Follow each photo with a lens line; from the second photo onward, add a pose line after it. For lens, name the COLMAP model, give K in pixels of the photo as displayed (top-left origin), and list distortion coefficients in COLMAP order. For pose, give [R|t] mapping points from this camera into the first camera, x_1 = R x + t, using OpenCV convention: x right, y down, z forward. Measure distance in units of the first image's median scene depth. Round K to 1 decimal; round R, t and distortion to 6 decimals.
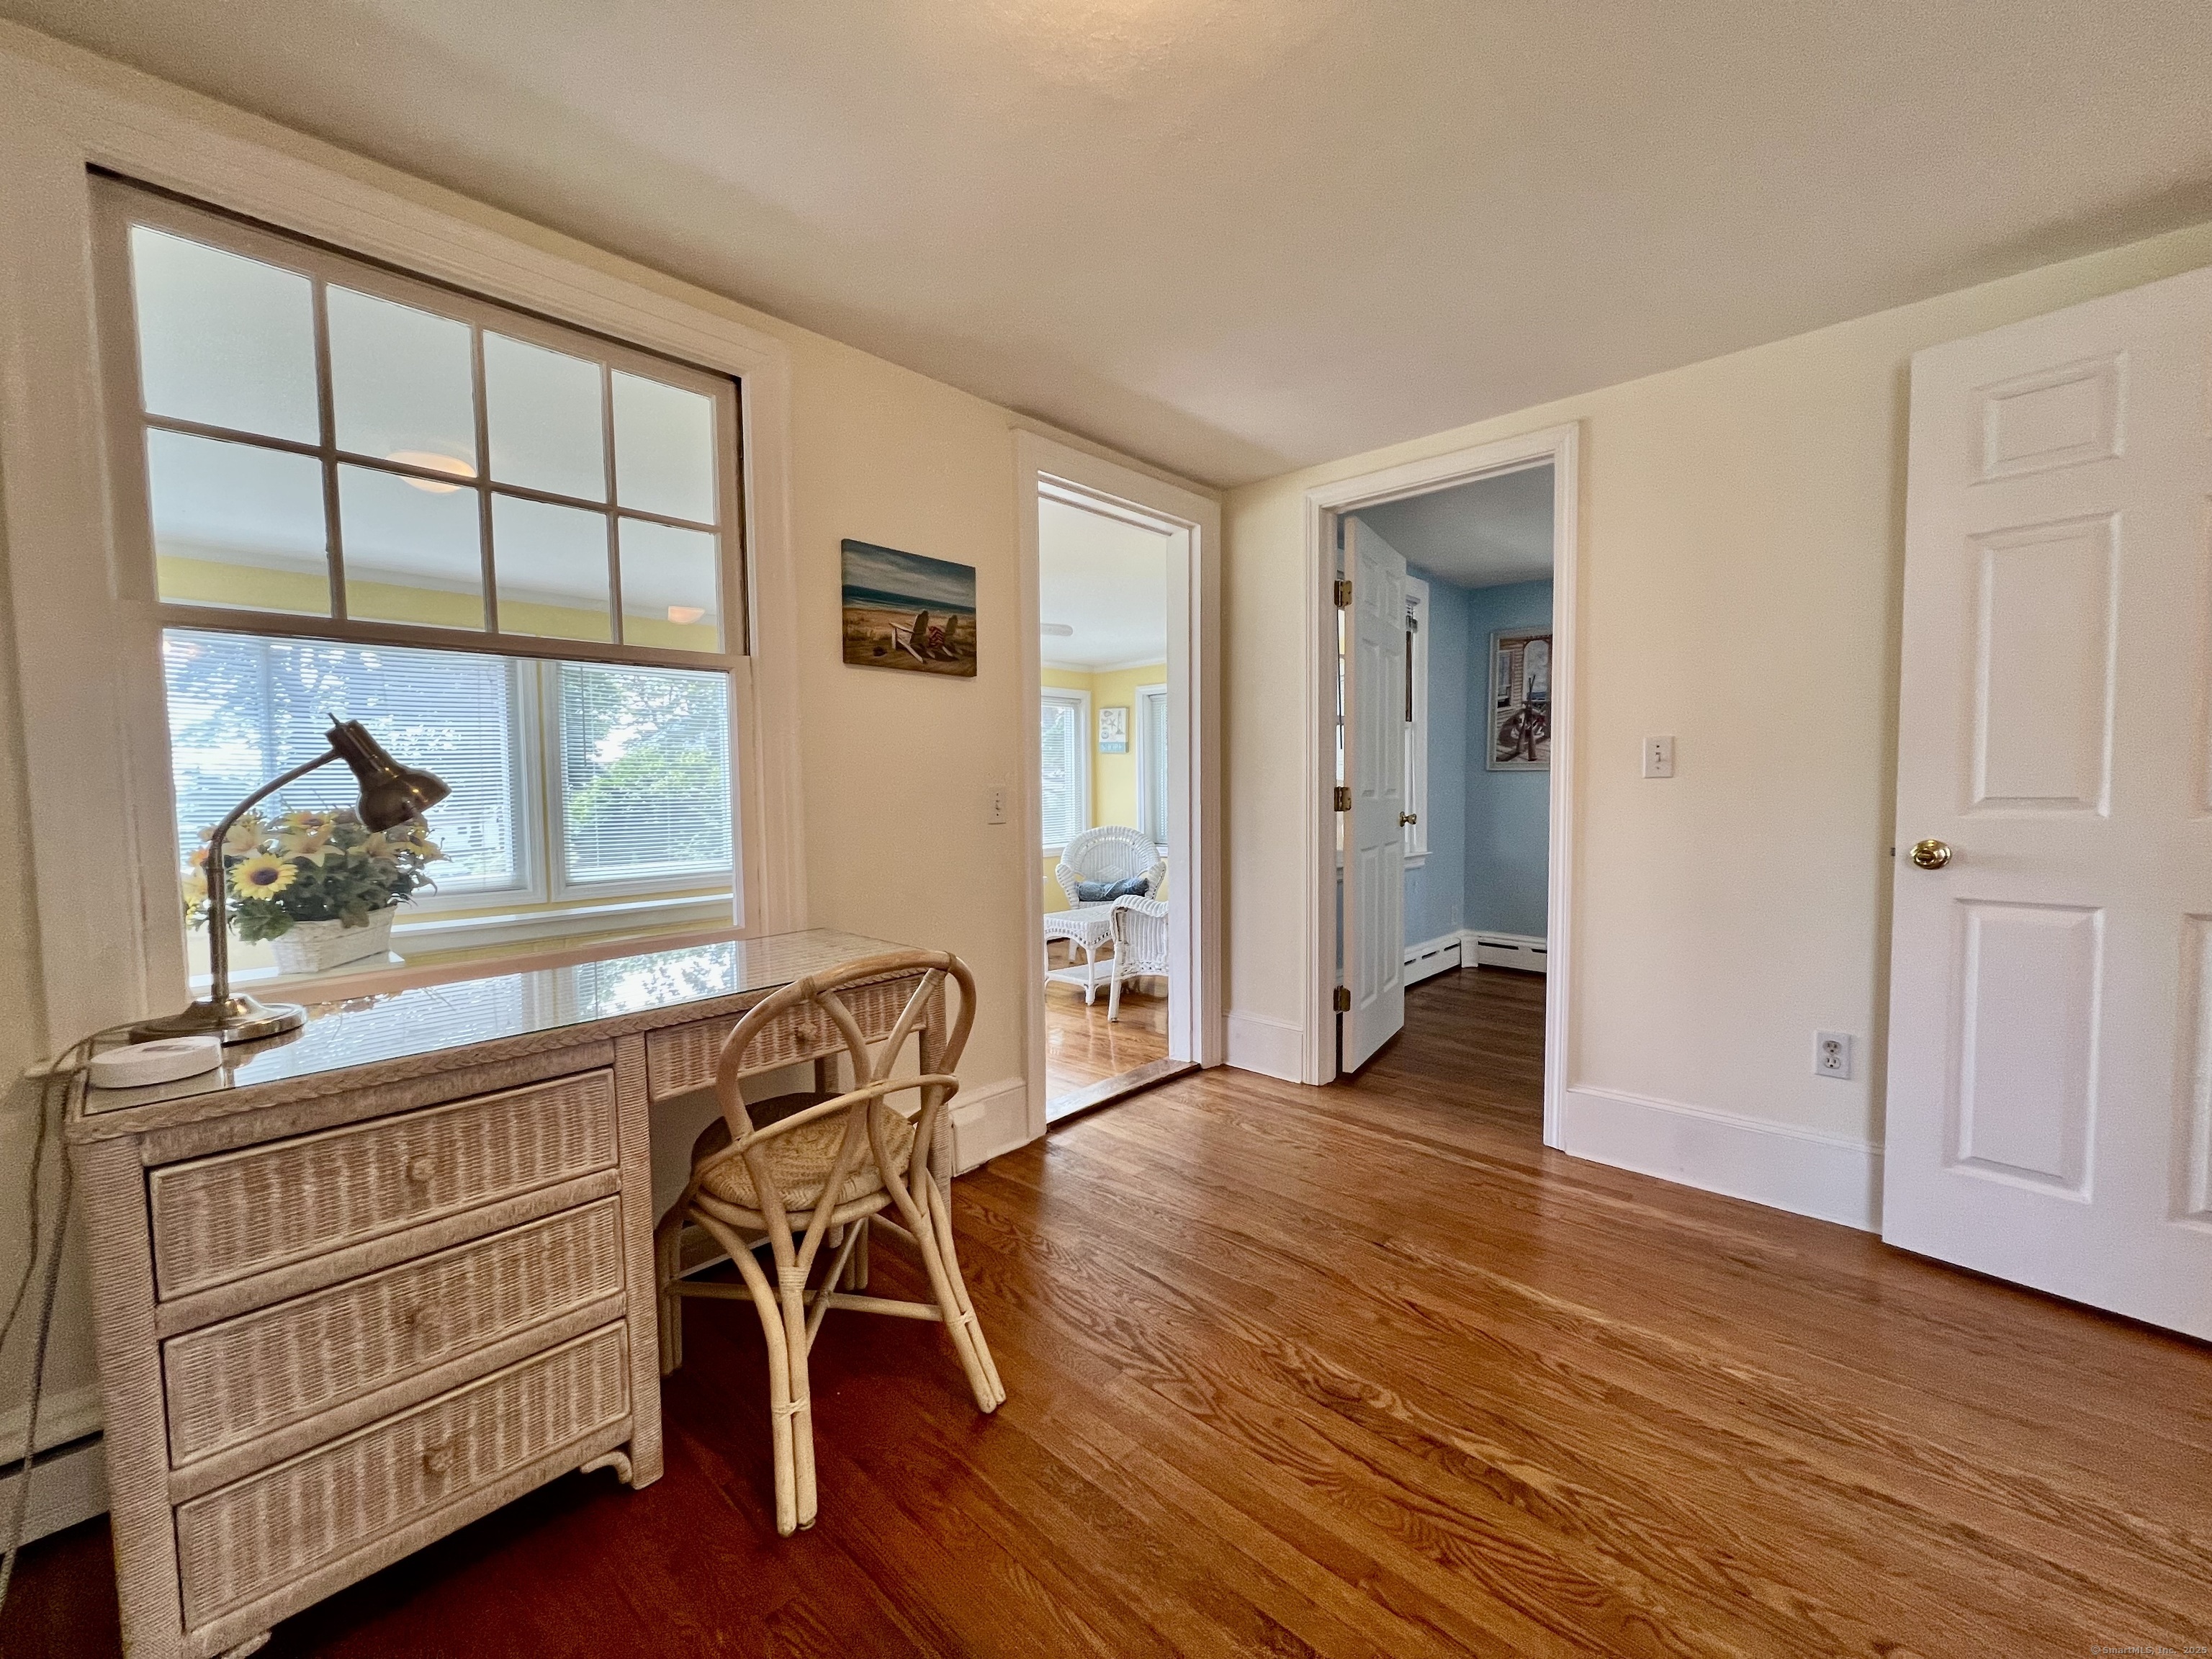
lens RADIAL K [[889.7, 0, 1113.6], [0, 889.7, 826.9], [0, 0, 1]] dist [0.002371, 0.000241]
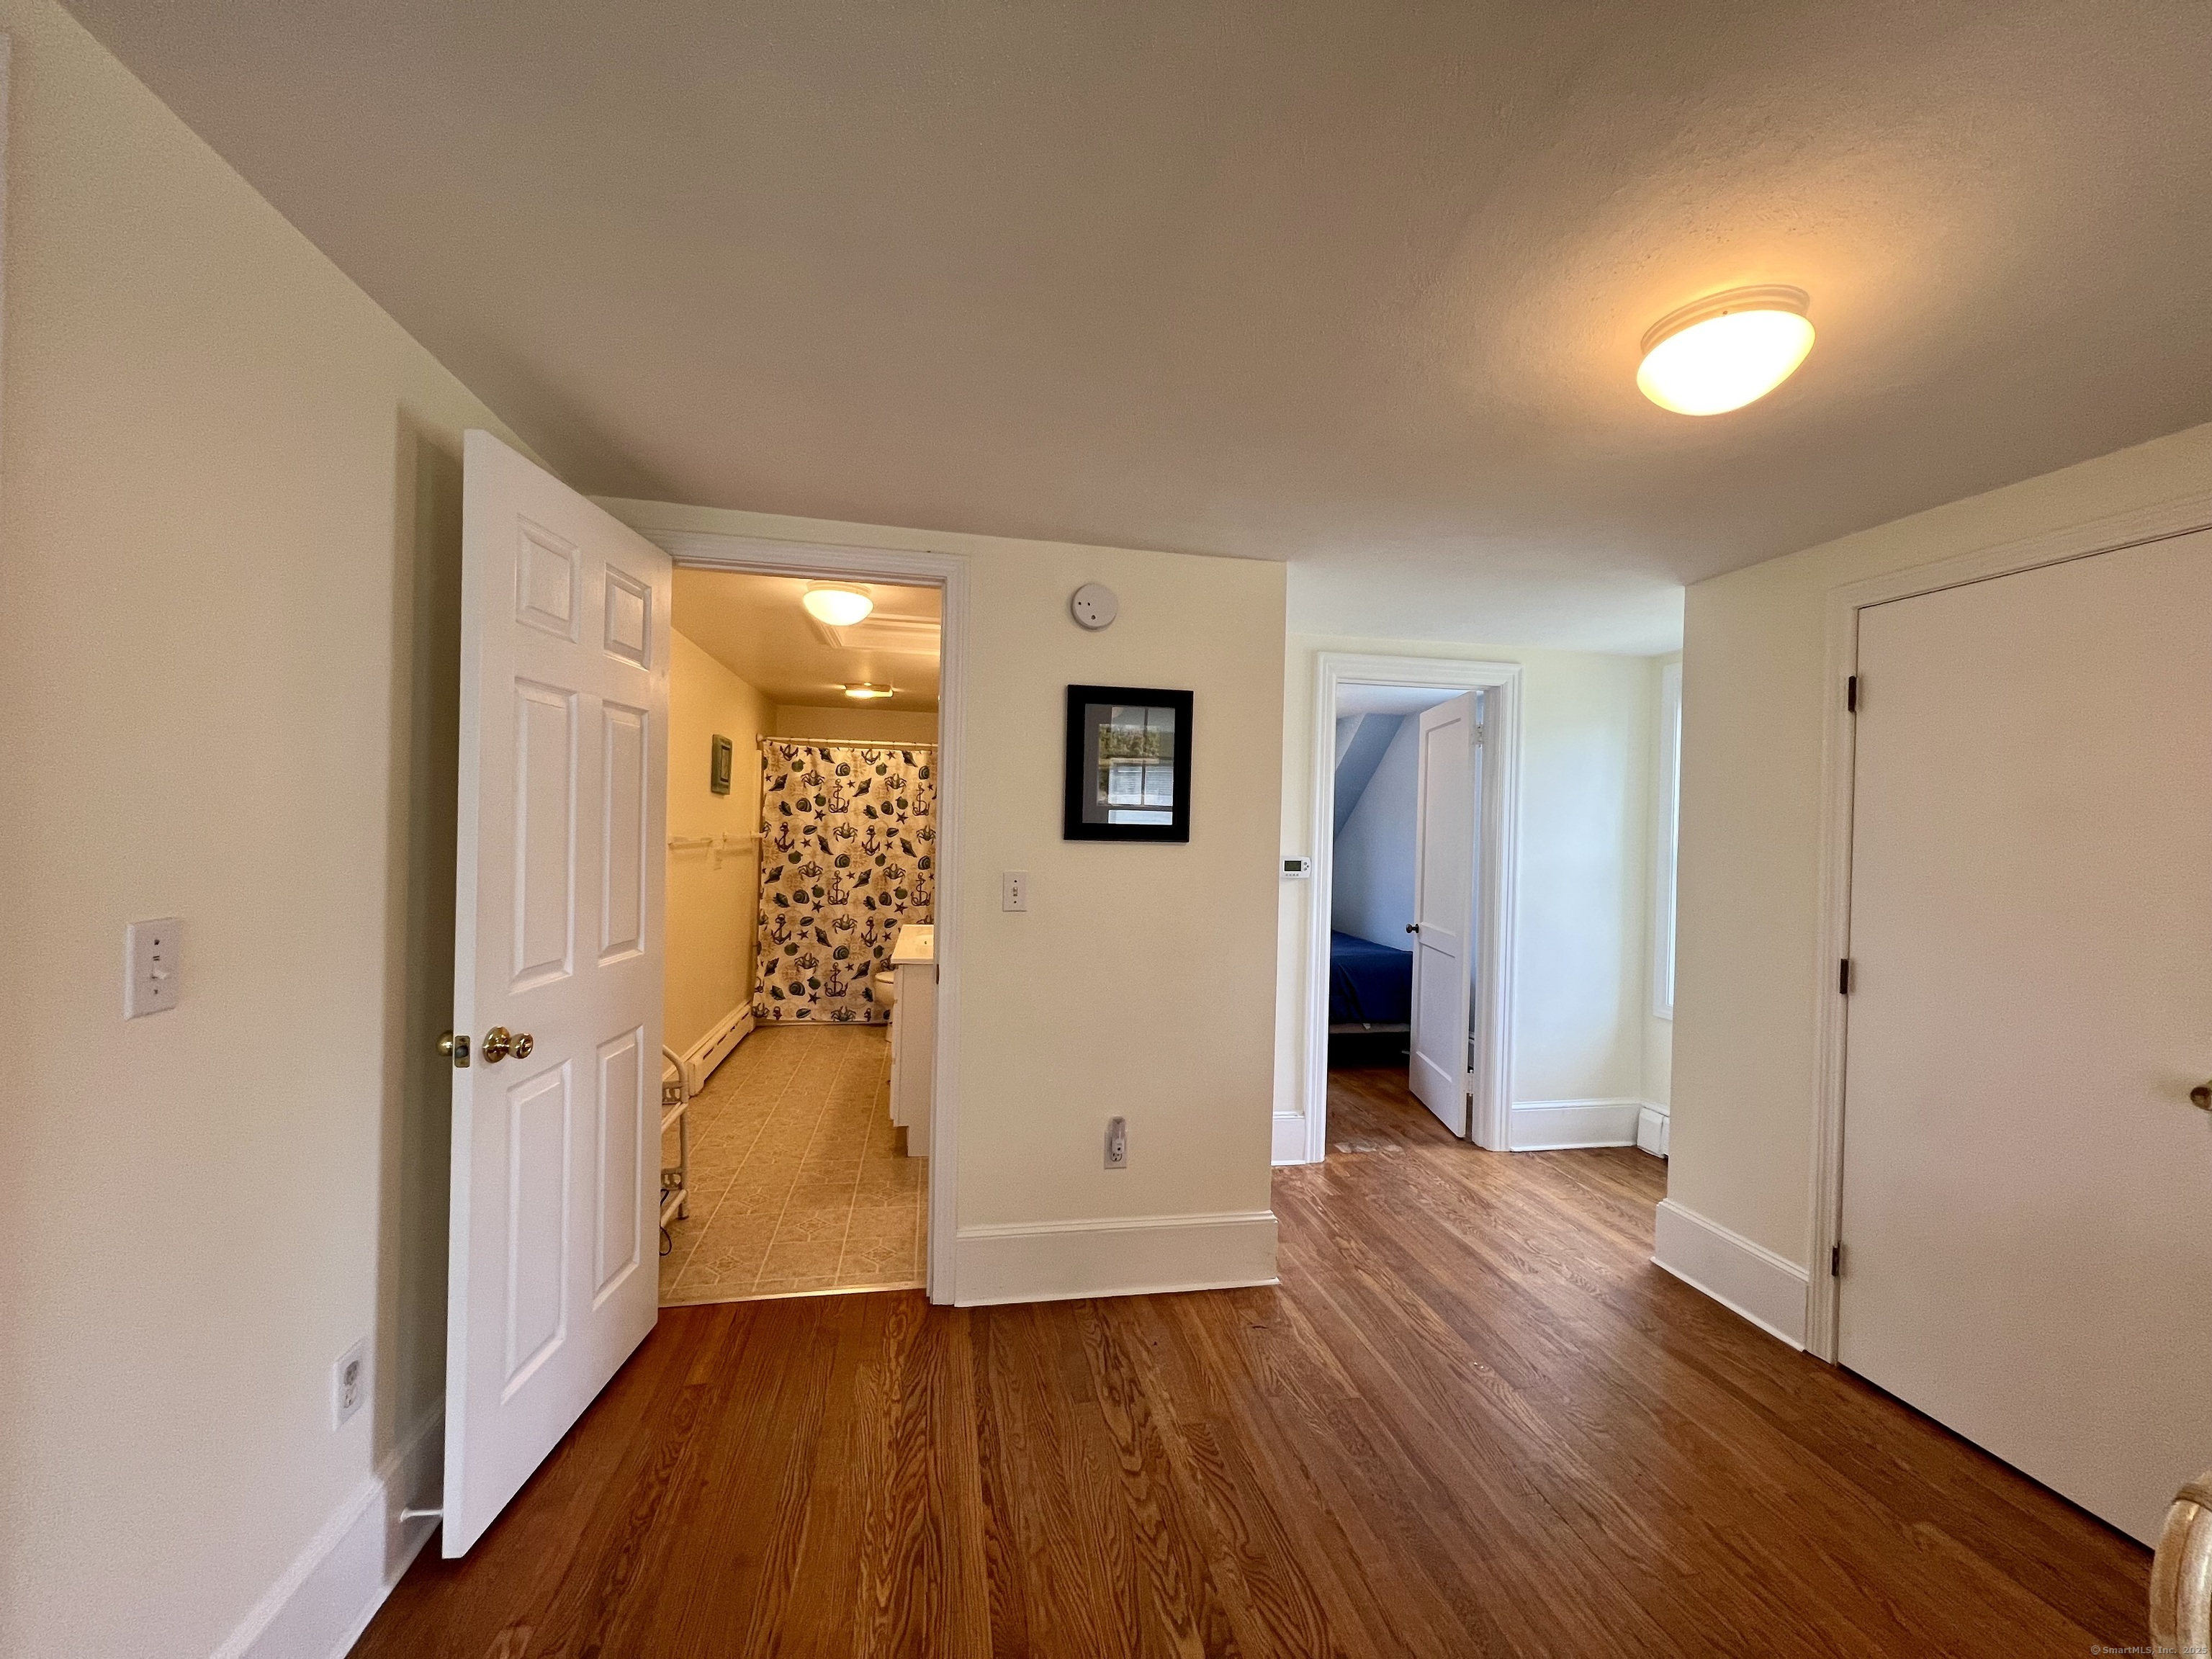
lens RADIAL K [[882.9, 0, 1102.5], [0, 882.9, 824.1], [0, 0, 1]] dist [0.002825, -0.000700]
pose [[-0.801029, -0.010237, 0.598538, -0.056271], [0.015556, 0.999160, 0.037907, -0.300124], [-0.598423, 0.039675, -0.800197, 1.977784]]
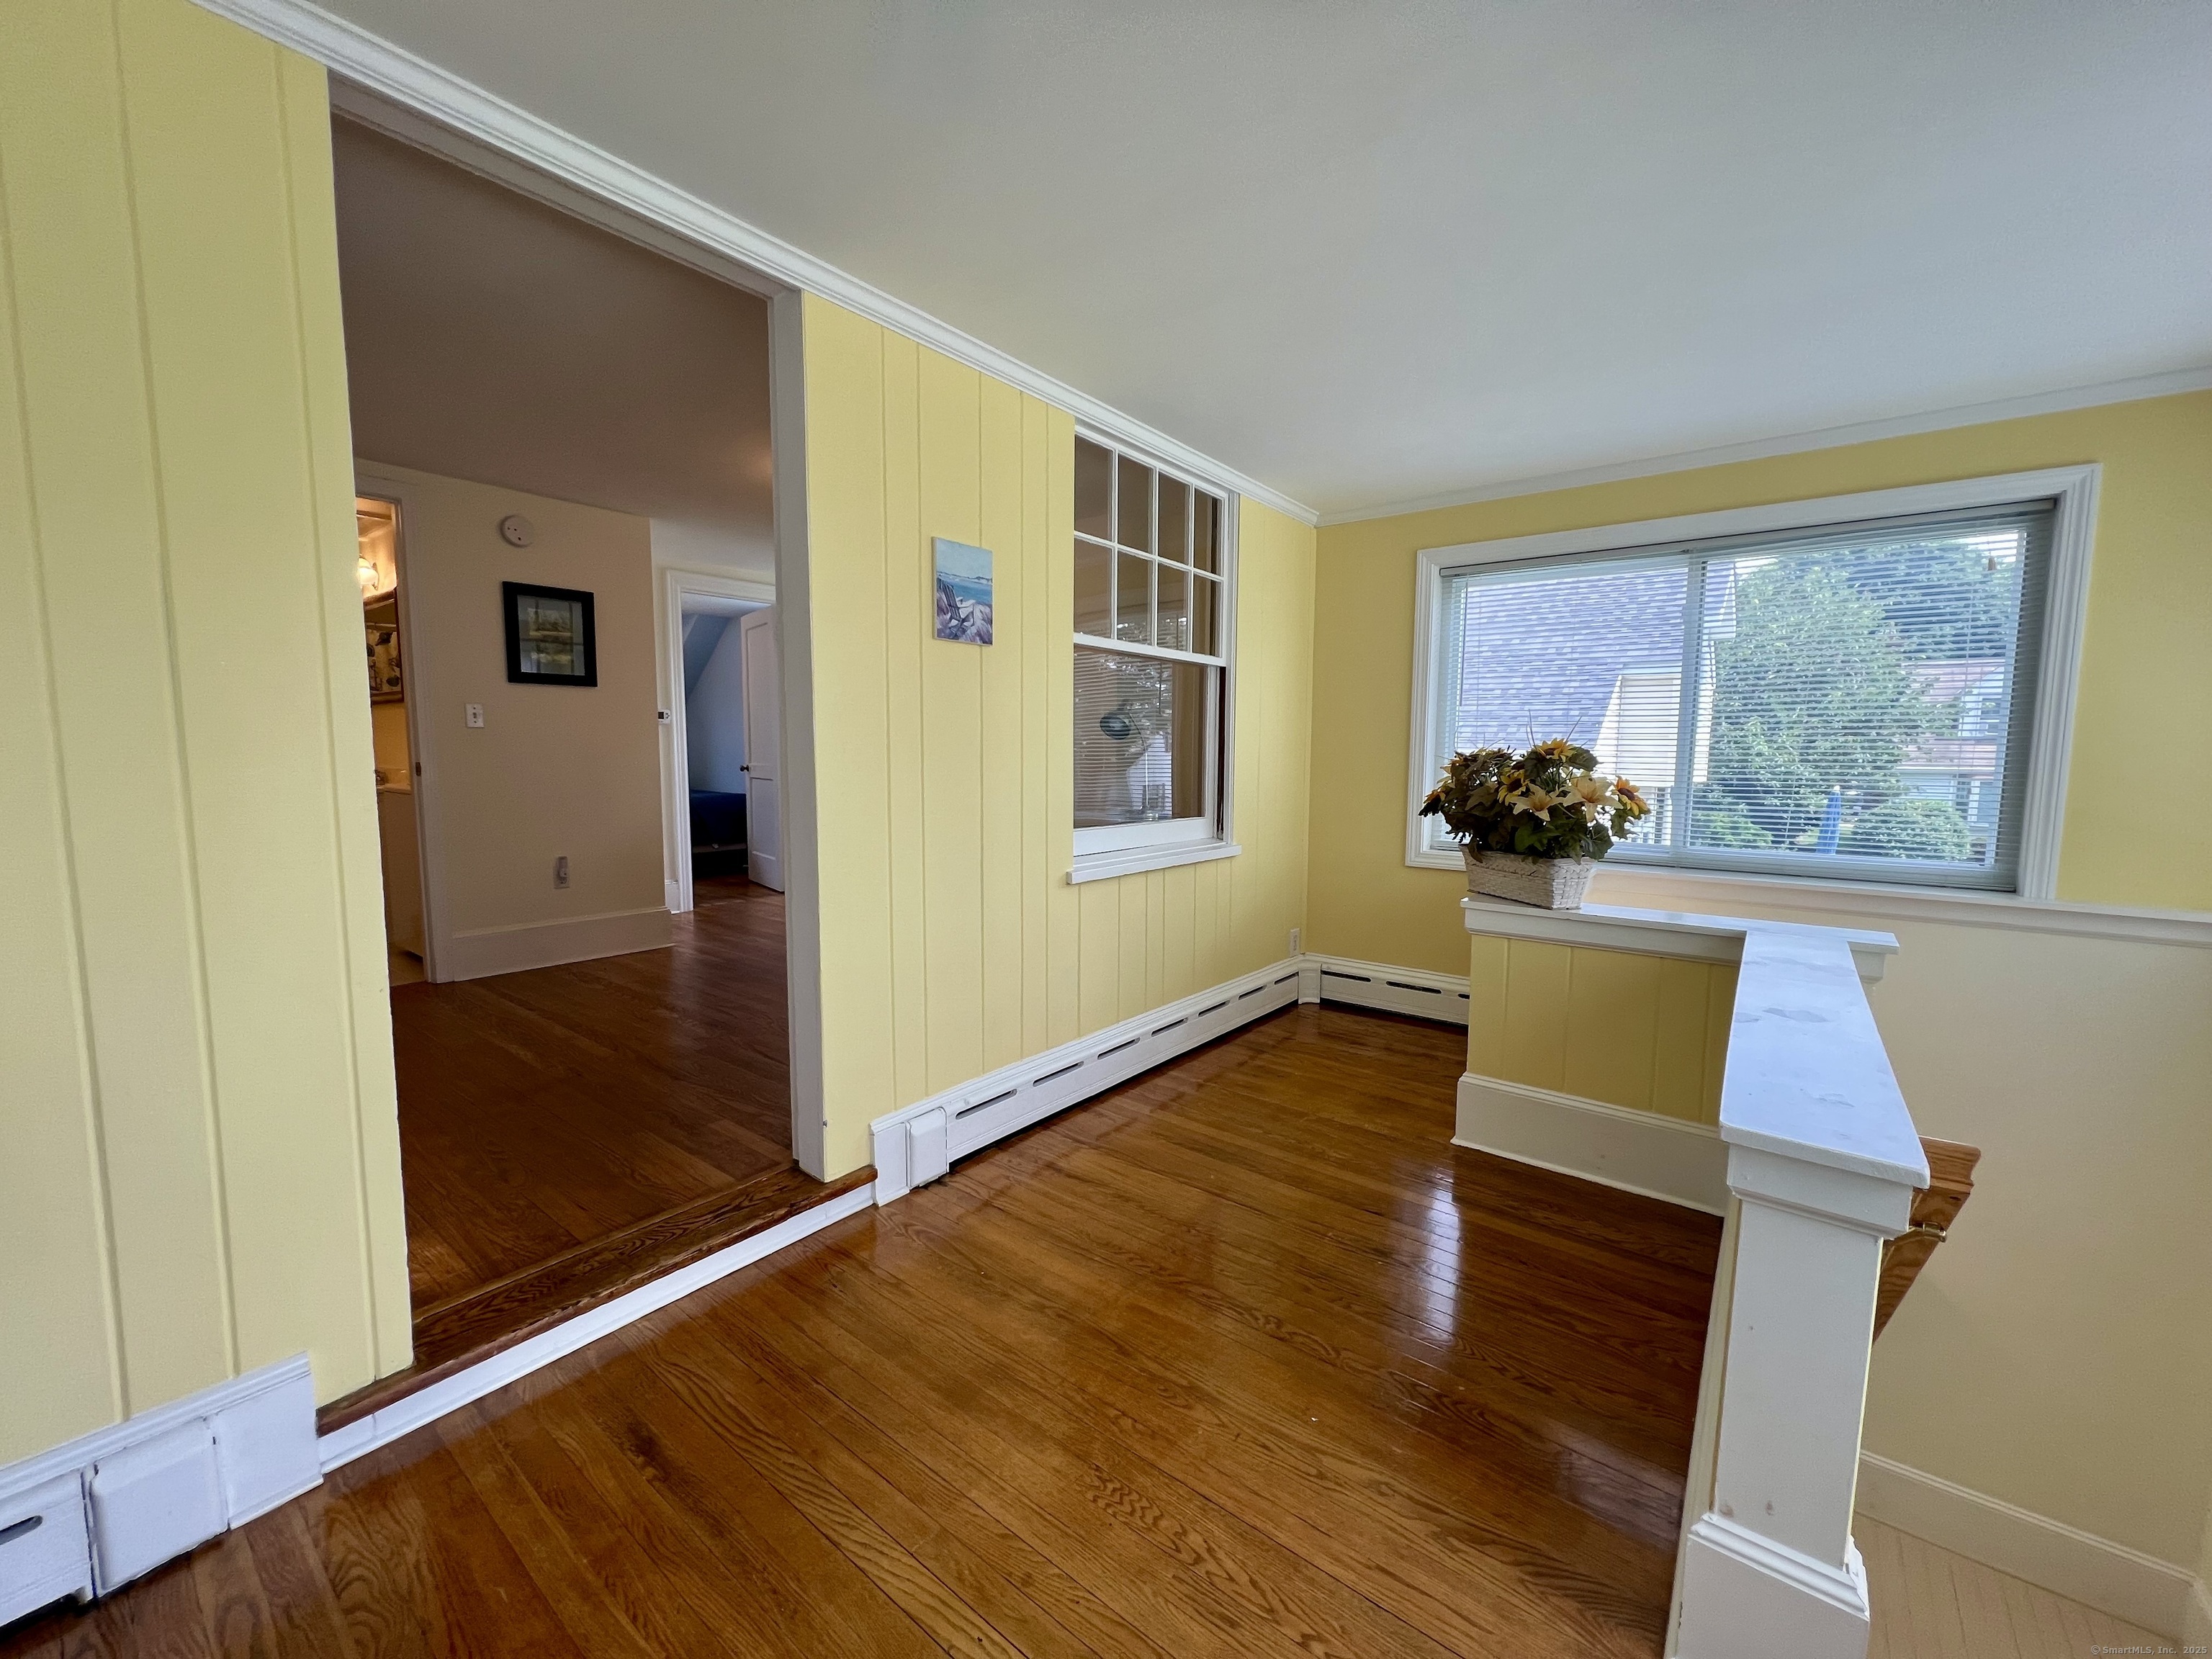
lens RADIAL K [[882.9, 0, 1111.6], [0, 882.9, 827.5], [0, 0, 1]] dist [0.002825, -0.000700]
pose [[-0.996340, 0.010764, -0.084799, -0.628254], [-0.002091, 0.988675, 0.150057, -0.160616], [0.085454, 0.149685, -0.985034, 3.718337]]
